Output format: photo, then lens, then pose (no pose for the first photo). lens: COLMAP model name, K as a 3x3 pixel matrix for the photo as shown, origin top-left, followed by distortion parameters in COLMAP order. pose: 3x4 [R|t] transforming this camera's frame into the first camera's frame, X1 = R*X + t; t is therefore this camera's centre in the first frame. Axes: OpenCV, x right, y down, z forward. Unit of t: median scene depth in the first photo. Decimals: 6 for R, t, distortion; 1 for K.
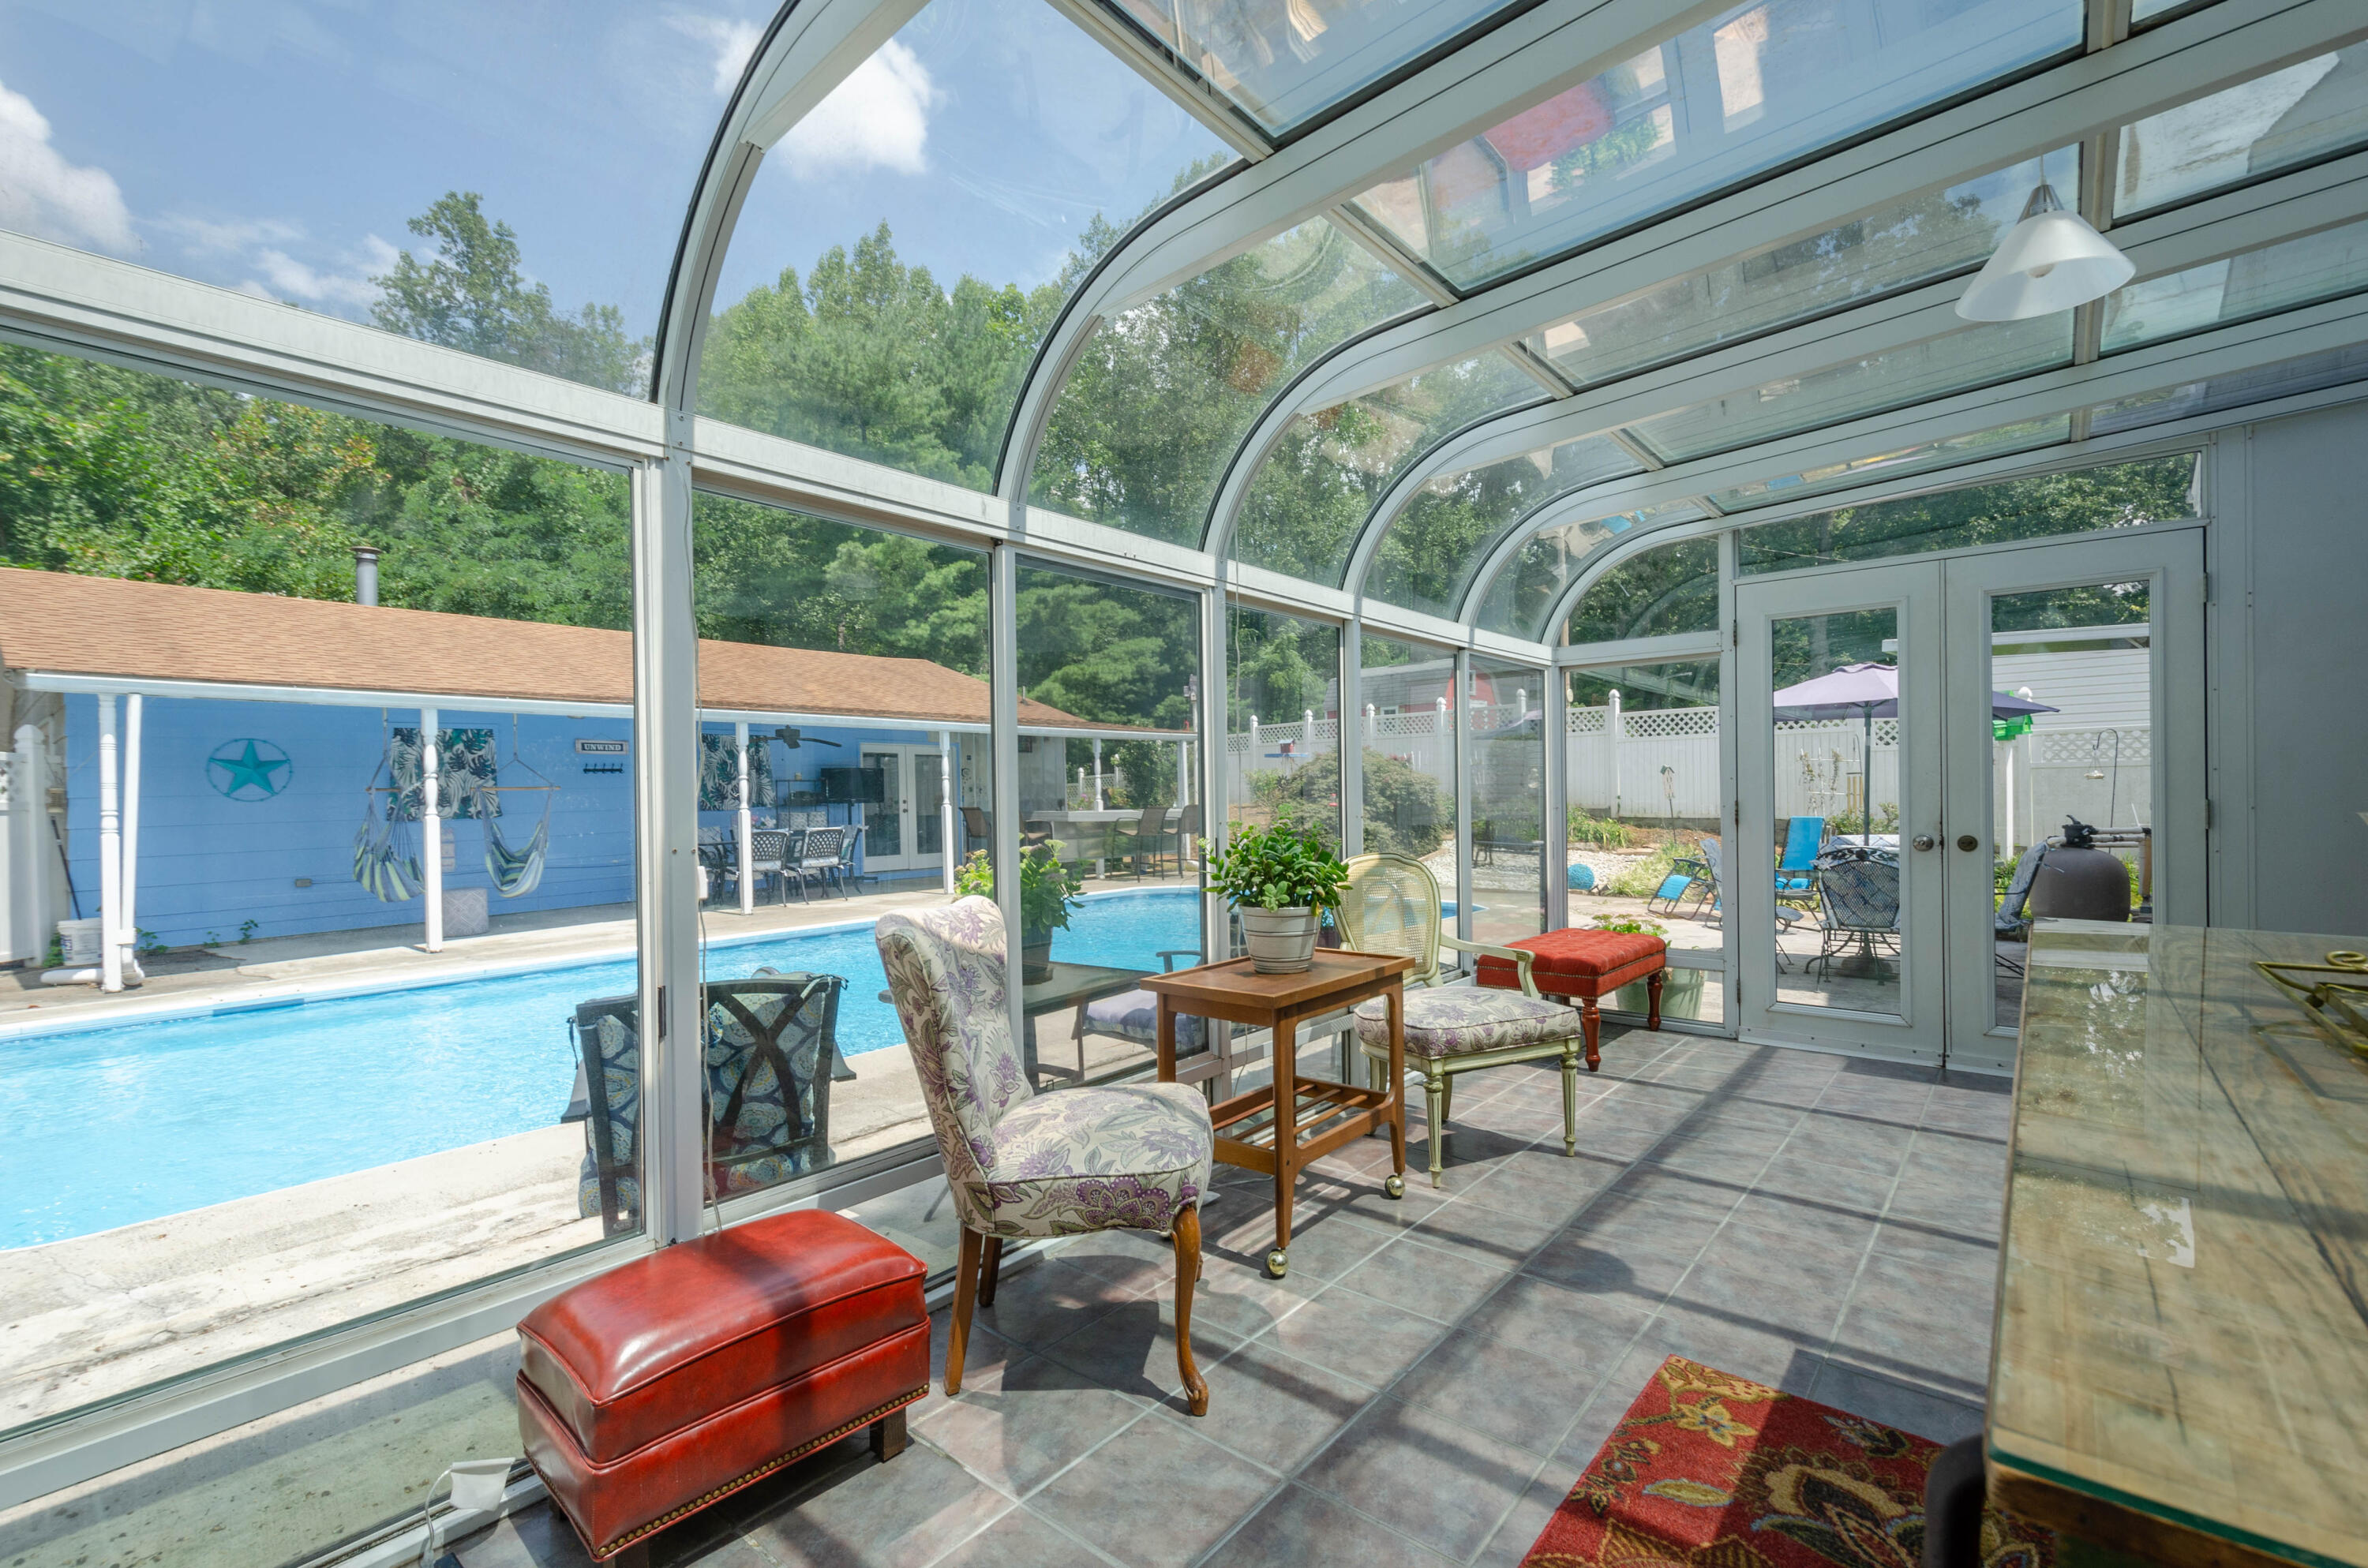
lens RADIAL K [[1060.5, 0, 1191.6], [0, 1060.5, 790.7], [0, 0, 1]] dist [0.017347, -0.005667]
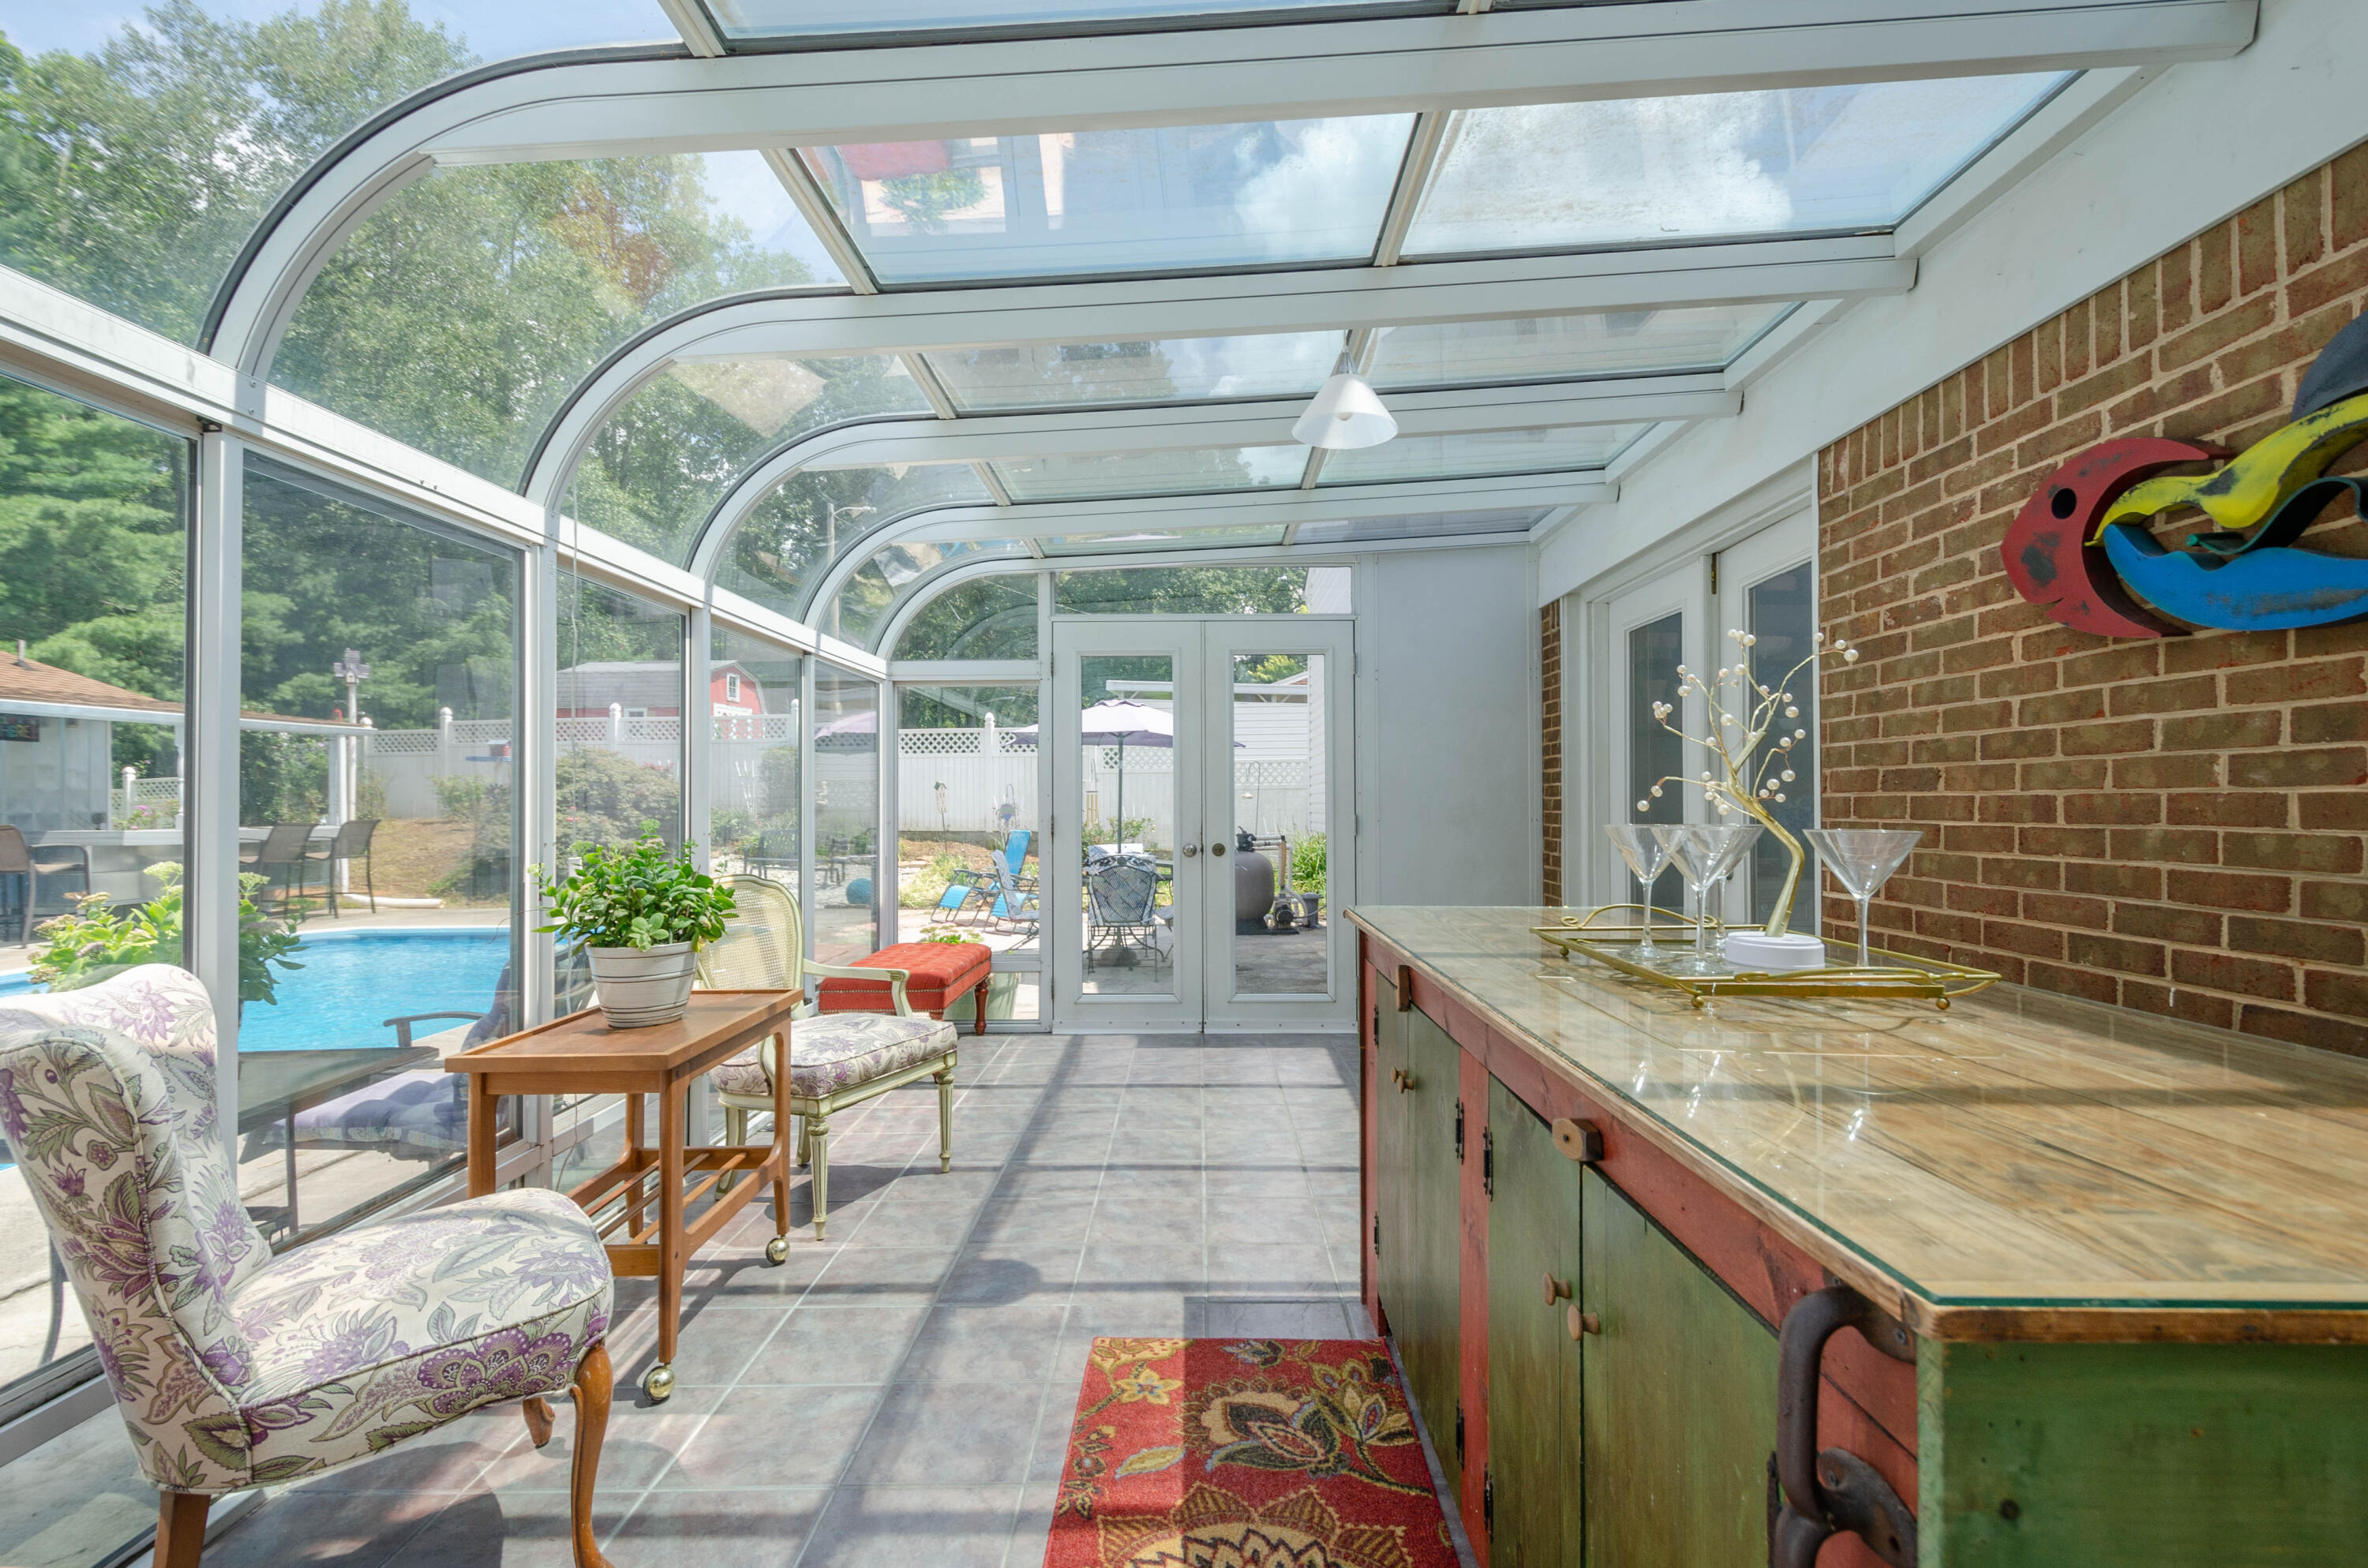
lens RADIAL K [[1060.5, 0, 1227.6], [0, 1060.5, 774.3], [0, 0, 1]] dist [0.017347, -0.005667]
pose [[0.760509, 0.025352, 0.648832, -0.102663], [-0.006703, 0.999491, -0.031197, -0.000123], [-0.649293, 0.019376, 0.760292, 0.065902]]
